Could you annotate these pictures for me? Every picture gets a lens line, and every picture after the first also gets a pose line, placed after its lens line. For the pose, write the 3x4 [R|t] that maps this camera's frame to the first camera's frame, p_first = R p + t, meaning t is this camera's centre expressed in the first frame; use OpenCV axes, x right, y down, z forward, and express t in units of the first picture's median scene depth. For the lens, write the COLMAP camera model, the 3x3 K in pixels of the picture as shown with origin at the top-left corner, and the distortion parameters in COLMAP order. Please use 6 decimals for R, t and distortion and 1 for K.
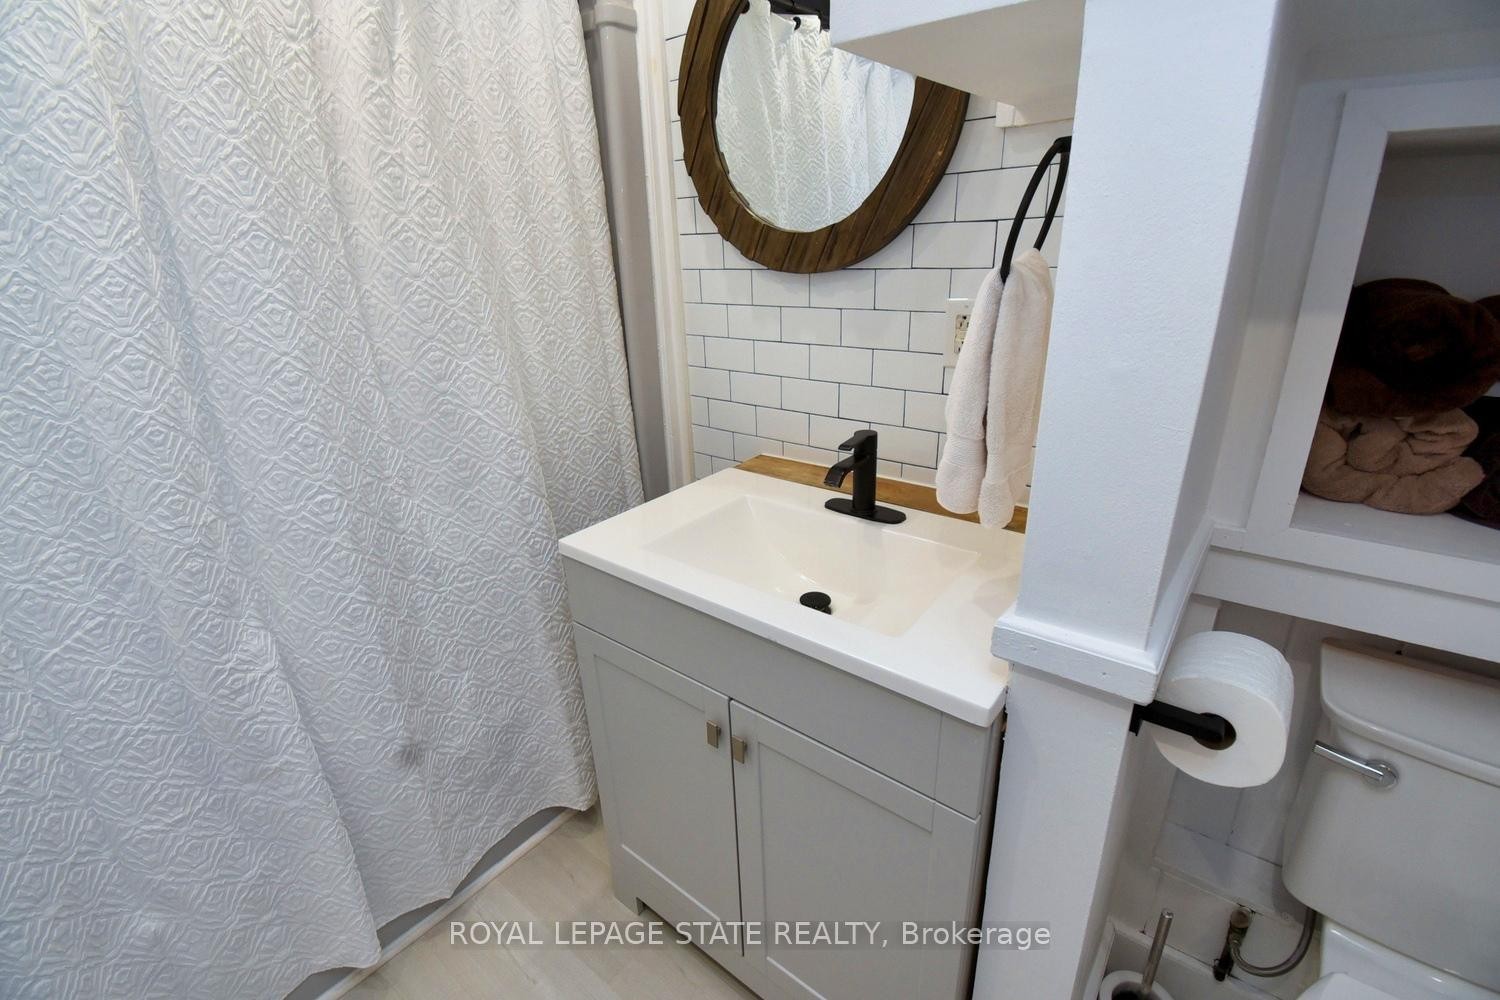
lens RADIAL K [[657.3, 0, 743.7], [0, 657.3, 503.9], [0, 0, 1]] dist [0.019060, -0.026821]
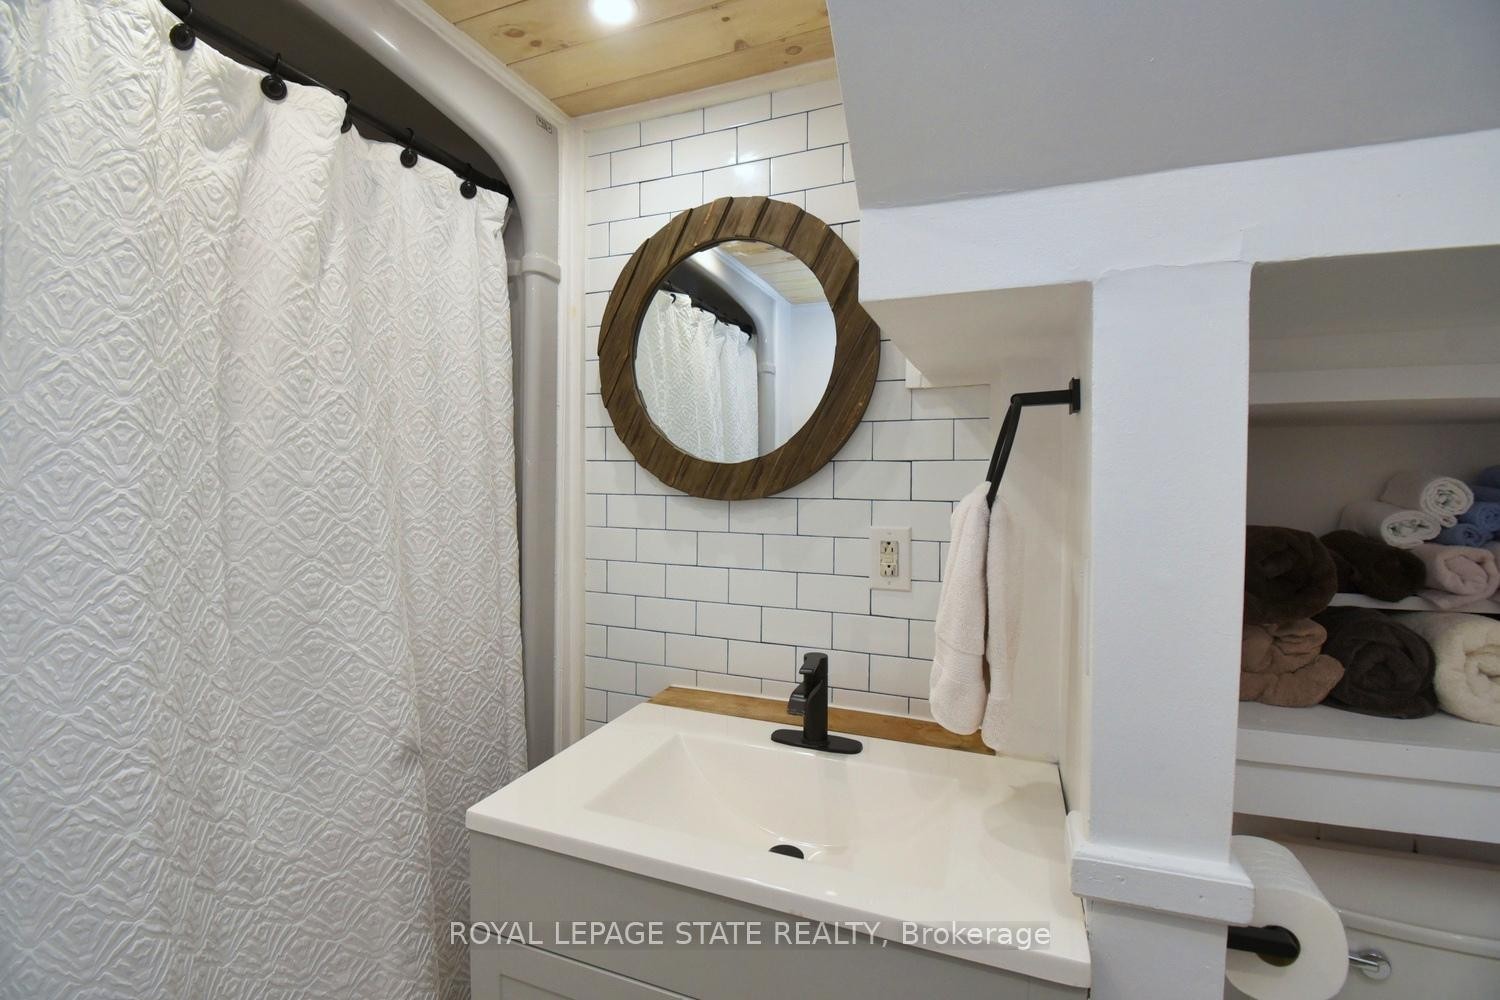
lens RADIAL K [[657.3, 0, 743.7], [0, 657.3, 503.9], [0, 0, 1]] dist [0.019060, -0.026821]
pose [[0.954972, 0.034623, 0.294667, -0.205759], [0.068346, 0.940786, -0.332039, -0.003614], [-0.288715, 0.337227, 0.896059, 0.086201]]
